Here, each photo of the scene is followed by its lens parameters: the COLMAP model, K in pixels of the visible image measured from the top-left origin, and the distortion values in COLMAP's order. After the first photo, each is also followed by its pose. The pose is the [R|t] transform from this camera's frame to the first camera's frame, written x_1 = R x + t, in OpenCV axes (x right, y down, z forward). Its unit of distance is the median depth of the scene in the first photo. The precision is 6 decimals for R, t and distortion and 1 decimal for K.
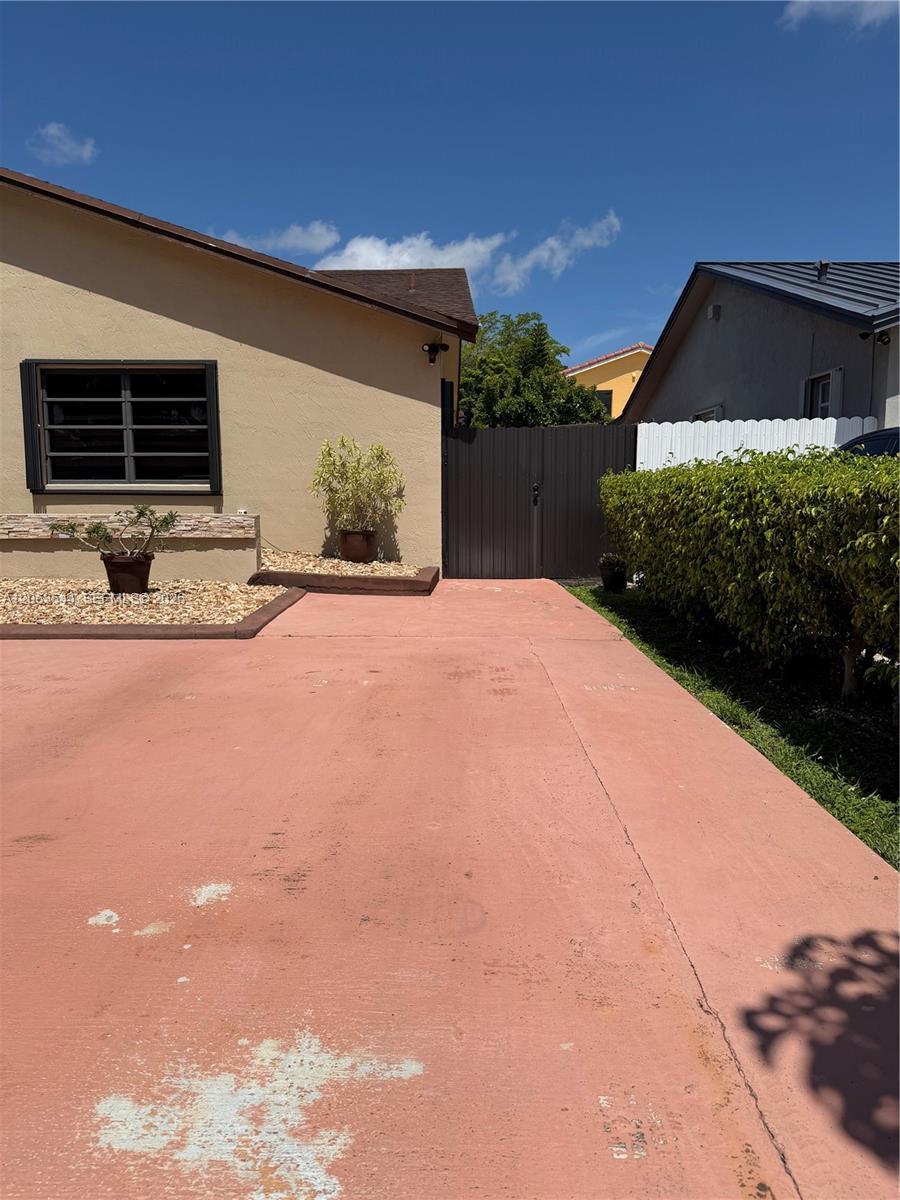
lens RADIAL K [[839.9, 0, 447.8], [0, 839.9, 598.3], [0, 0, 1]] dist [0.001024, 0.000054]
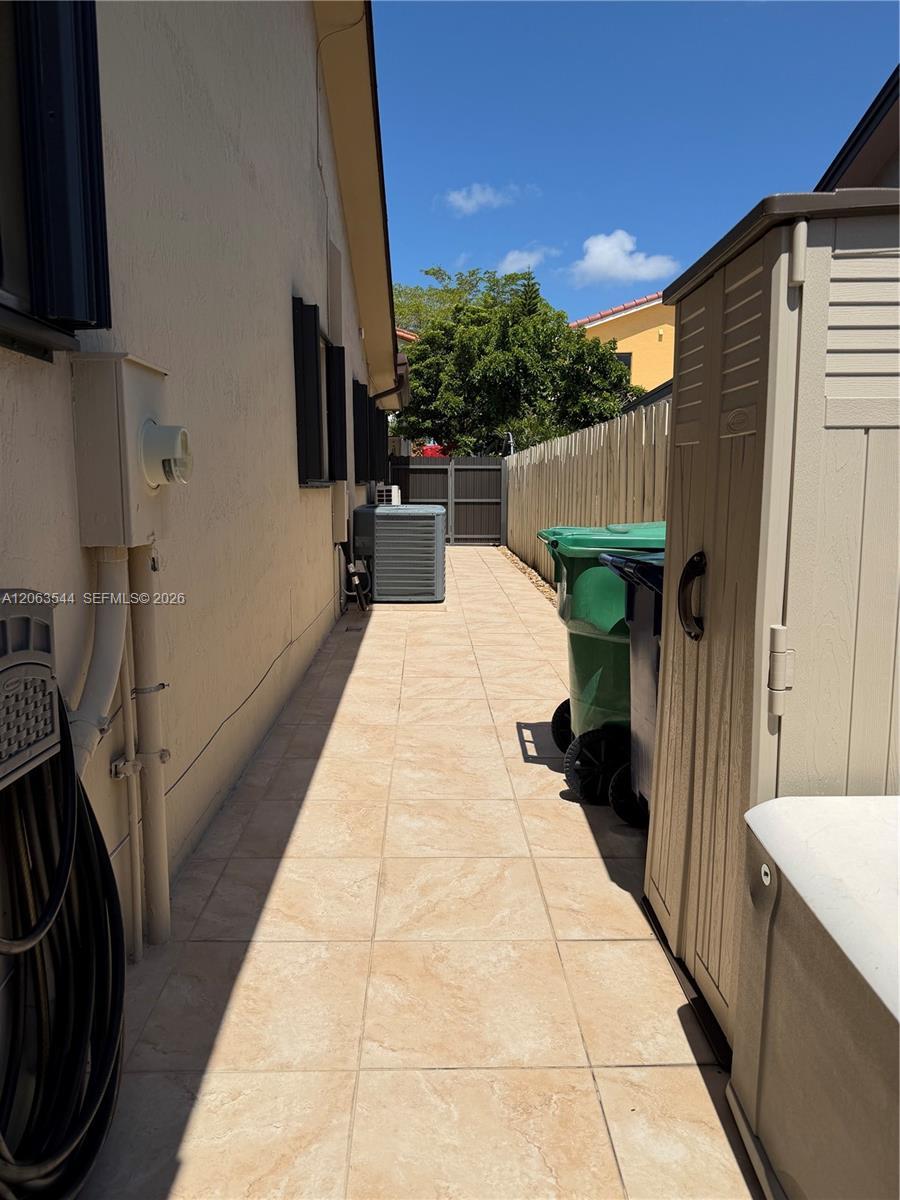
lens RADIAL K [[839.9, 0, 450.7], [0, 839.9, 601.8], [0, 0, 1]] dist [0.001024, 0.000054]
pose [[0.999737, 0.002071, 0.022831, 0.022992], [-0.002424, 0.999878, 0.015428, -0.045351], [-0.022796, -0.015479, 0.999620, 0.297264]]
